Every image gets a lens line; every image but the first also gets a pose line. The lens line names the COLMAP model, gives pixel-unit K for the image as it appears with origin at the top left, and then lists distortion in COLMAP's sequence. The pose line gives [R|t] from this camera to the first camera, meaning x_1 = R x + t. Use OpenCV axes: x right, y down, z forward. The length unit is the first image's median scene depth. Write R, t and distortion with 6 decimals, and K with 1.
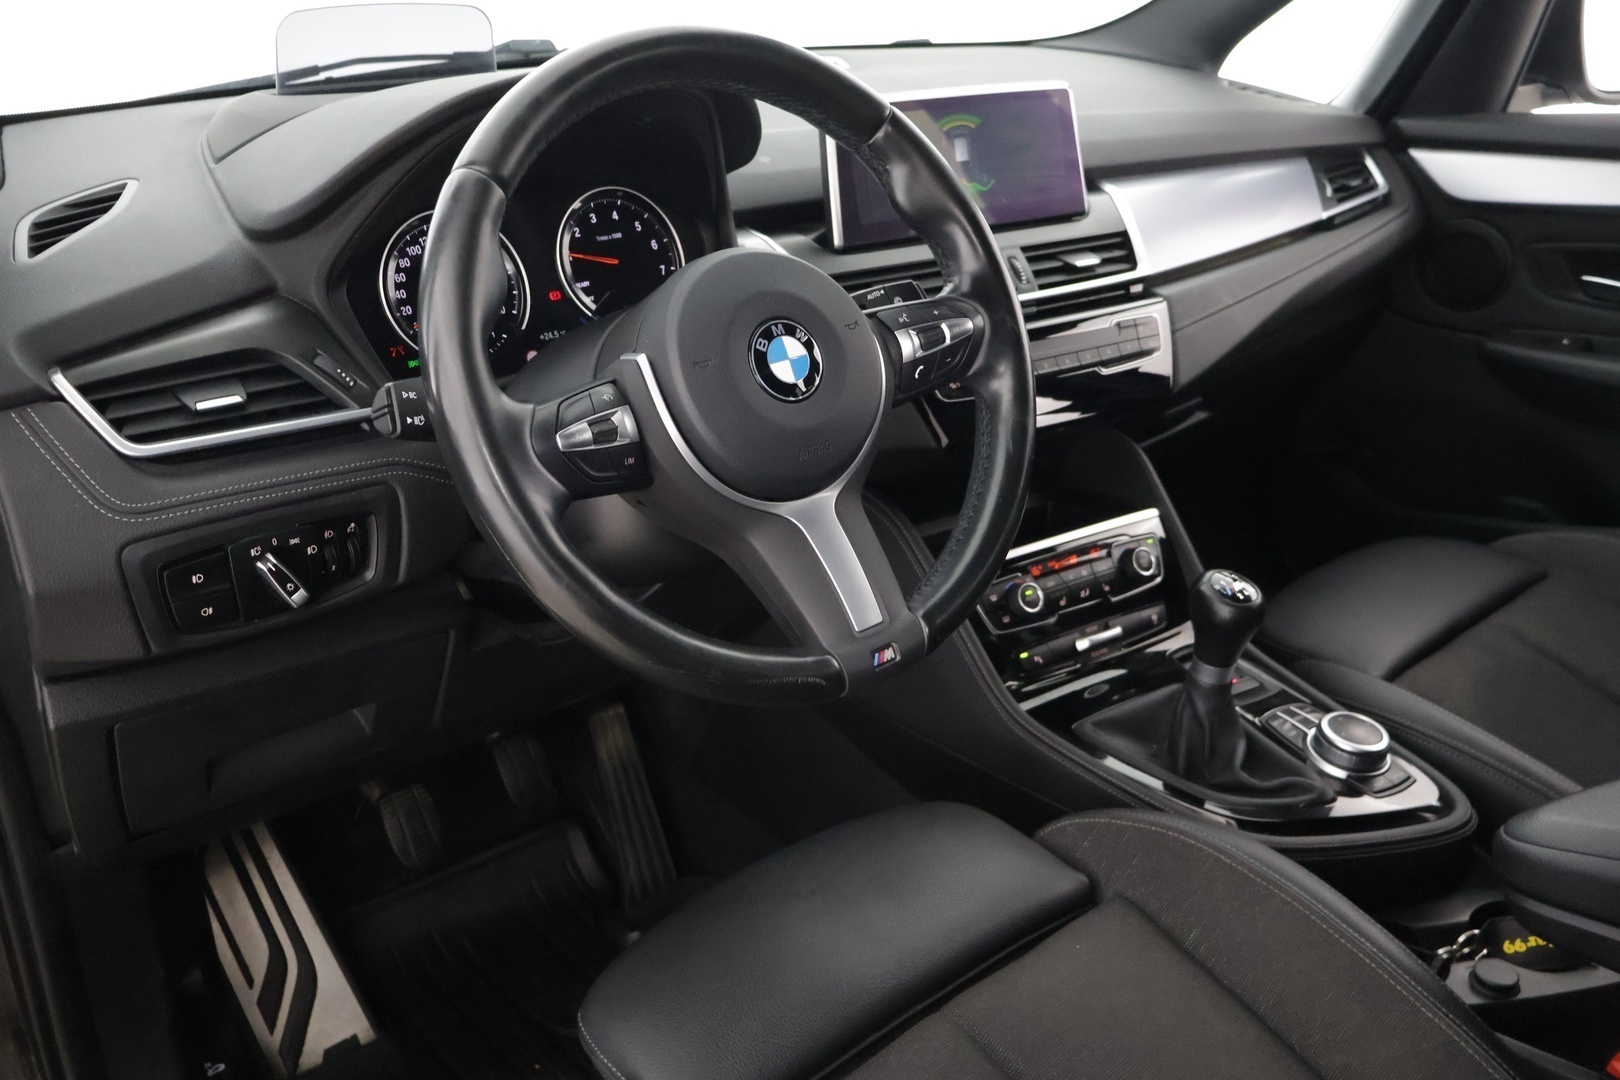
lens RADIAL K [[1332.9, 0, 805.3], [0, 1332.9, 547.7], [0, 0, 1]] dist [-0.010699, 0.017762]
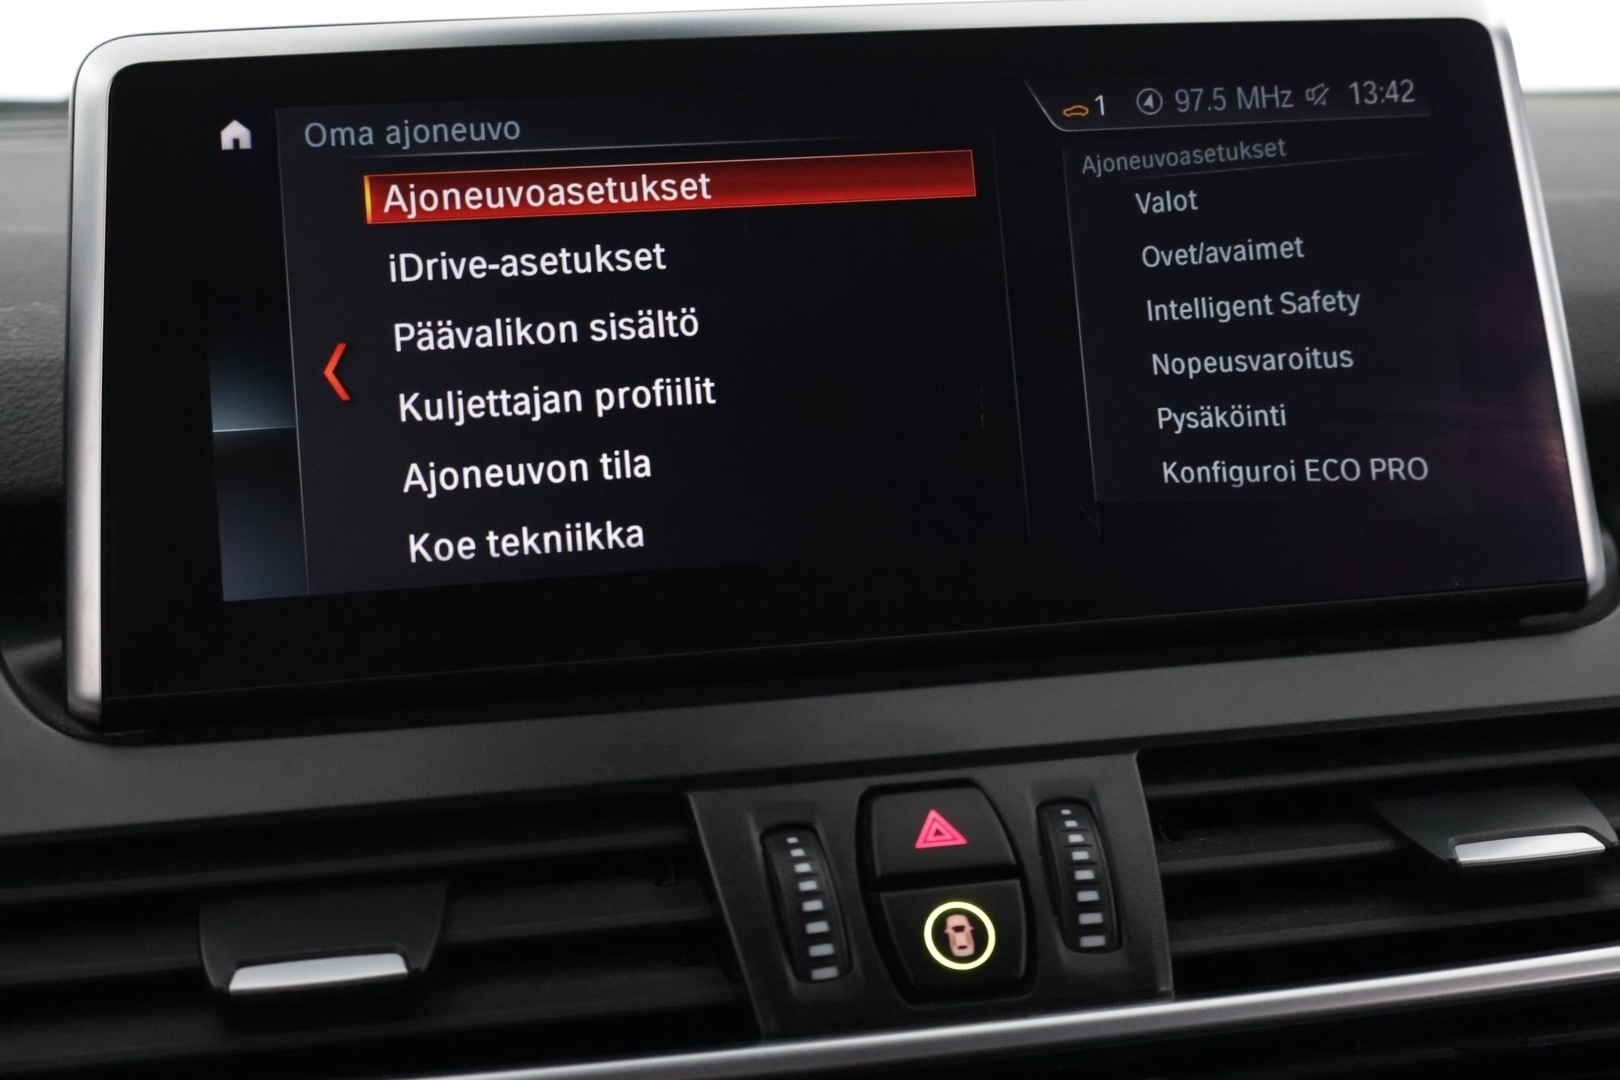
lens RADIAL K [[2317.0, 0, 818.0], [0, 2317.0, 538.4], [0, 0, 1]] dist [0.037641, 0.000000]
pose [[0.929800, 0.036937, -0.366208, 0.310361], [-0.128412, 0.964989, -0.228706, -0.220007], [0.344939, 0.259677, 0.901989, 0.854593]]
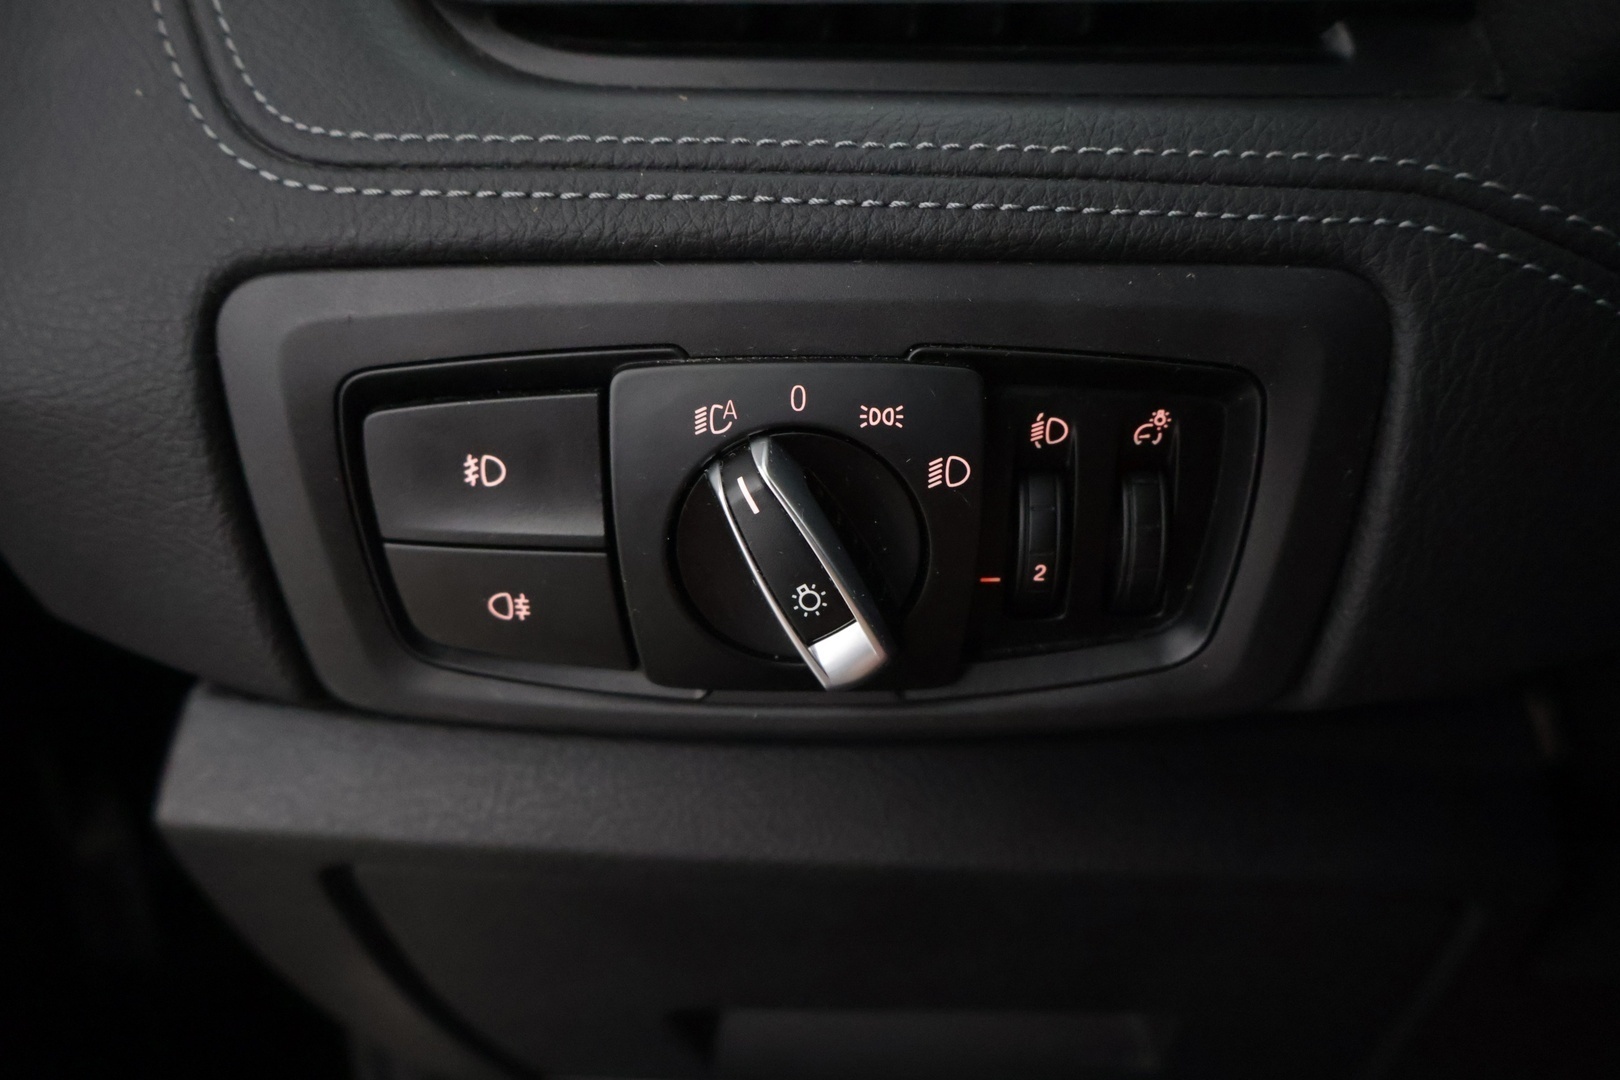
lens RADIAL K [[1332.9, 0, 812.3], [0, 1332.9, 542.1], [0, 0, 1]] dist [-0.010699, 0.017762]
pose [[0.706810, 0.227270, -0.669901, -0.200950], [-0.244435, 0.967121, 0.070202, 0.002467], [0.663831, 0.114128, 0.739124, 0.716031]]
